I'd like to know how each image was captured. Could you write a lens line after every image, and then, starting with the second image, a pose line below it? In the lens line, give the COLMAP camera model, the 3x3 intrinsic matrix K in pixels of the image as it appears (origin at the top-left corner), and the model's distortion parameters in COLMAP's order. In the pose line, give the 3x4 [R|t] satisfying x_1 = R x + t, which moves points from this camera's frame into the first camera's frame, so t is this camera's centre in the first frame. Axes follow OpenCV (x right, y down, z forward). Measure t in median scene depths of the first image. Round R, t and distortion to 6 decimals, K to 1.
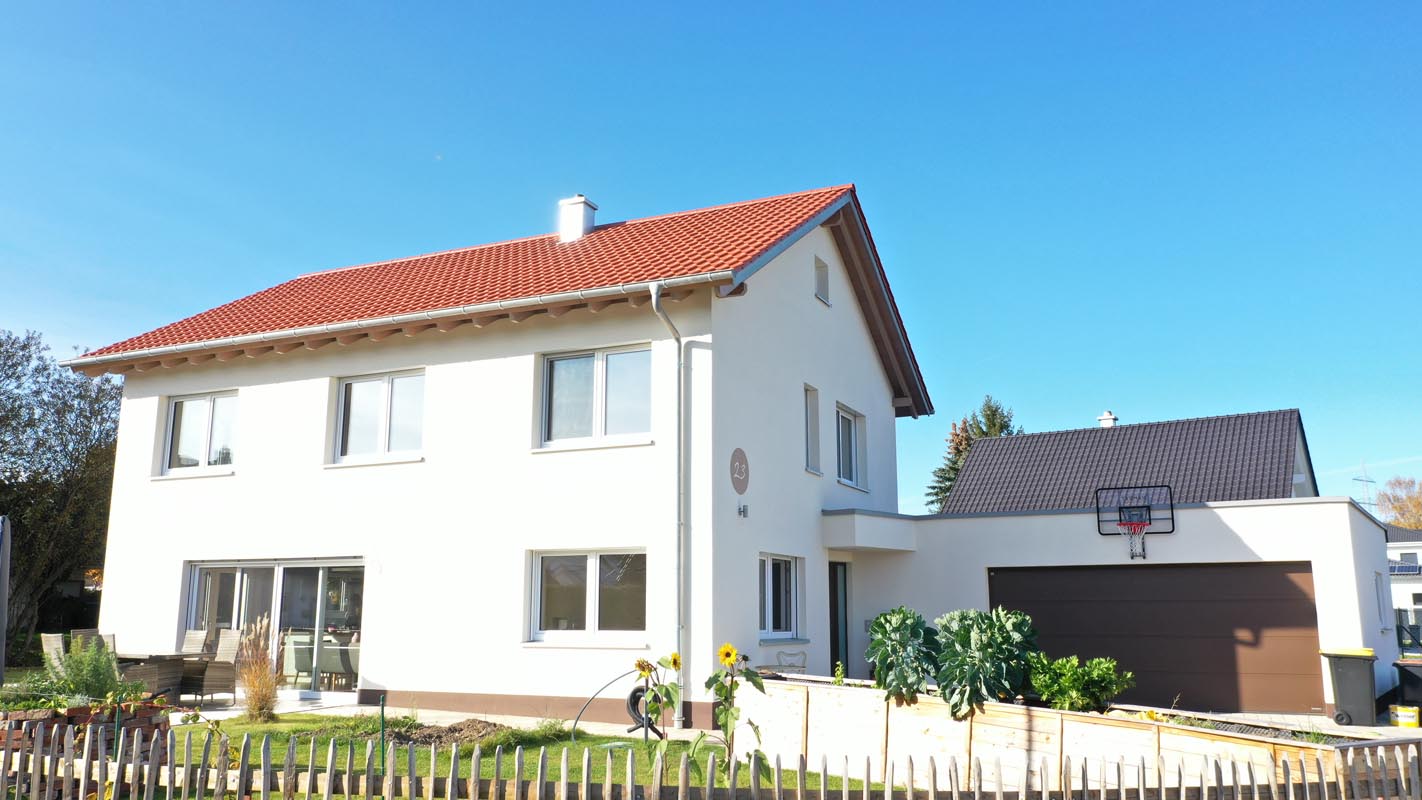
lens RADIAL K [[1100.6, 0, 713.5], [0, 1100.6, 402.3], [0, 0, 1]] dist [0.008484, 0.007449]
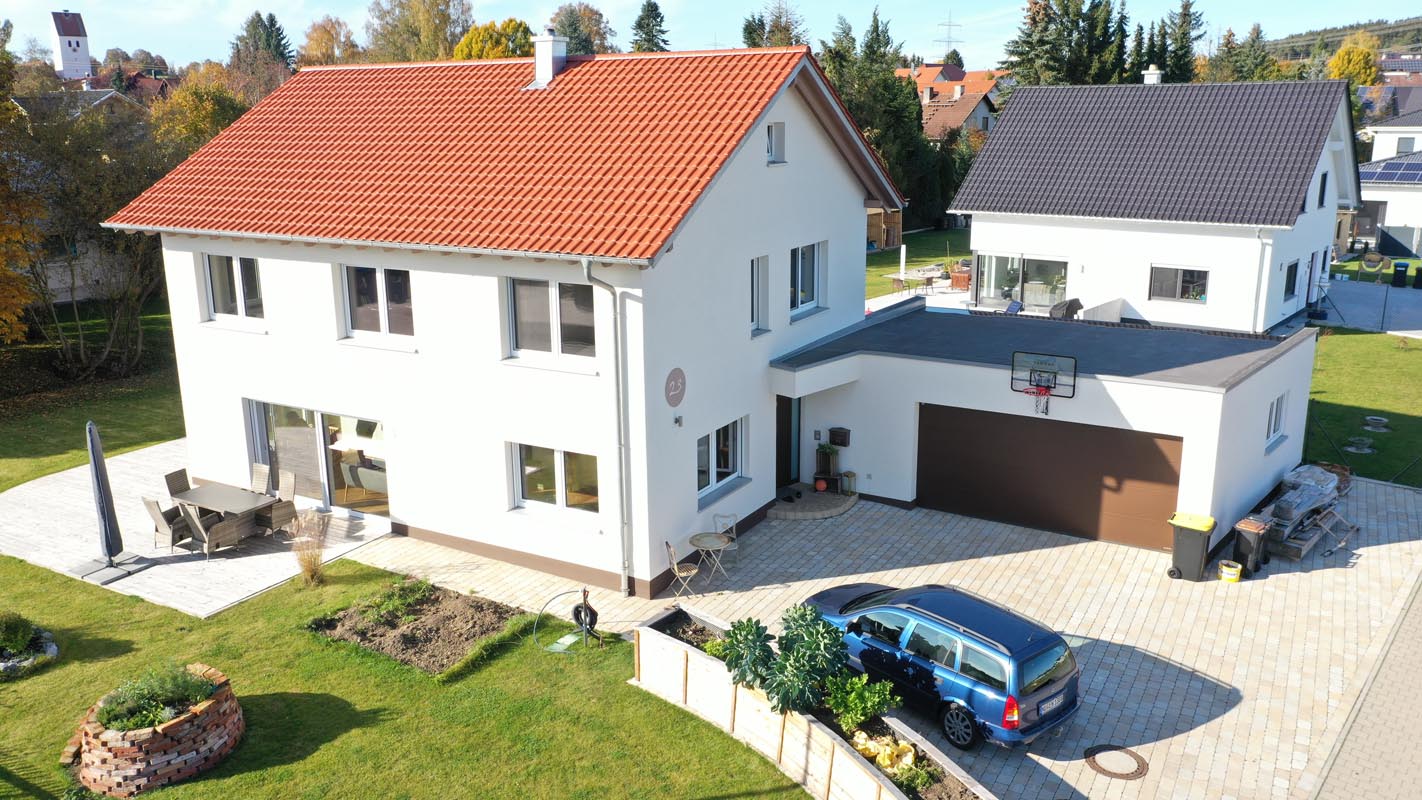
lens RADIAL K [[1100.6, 0, 709.7], [0, 1100.6, 396.0], [0, 0, 1]] dist [0.008484, 0.007449]
pose [[0.997082, 0.009659, -0.075727, 0.147976], [0.022097, 0.912984, 0.407396, -0.402785], [0.073072, -0.407881, 0.910106, -0.068171]]
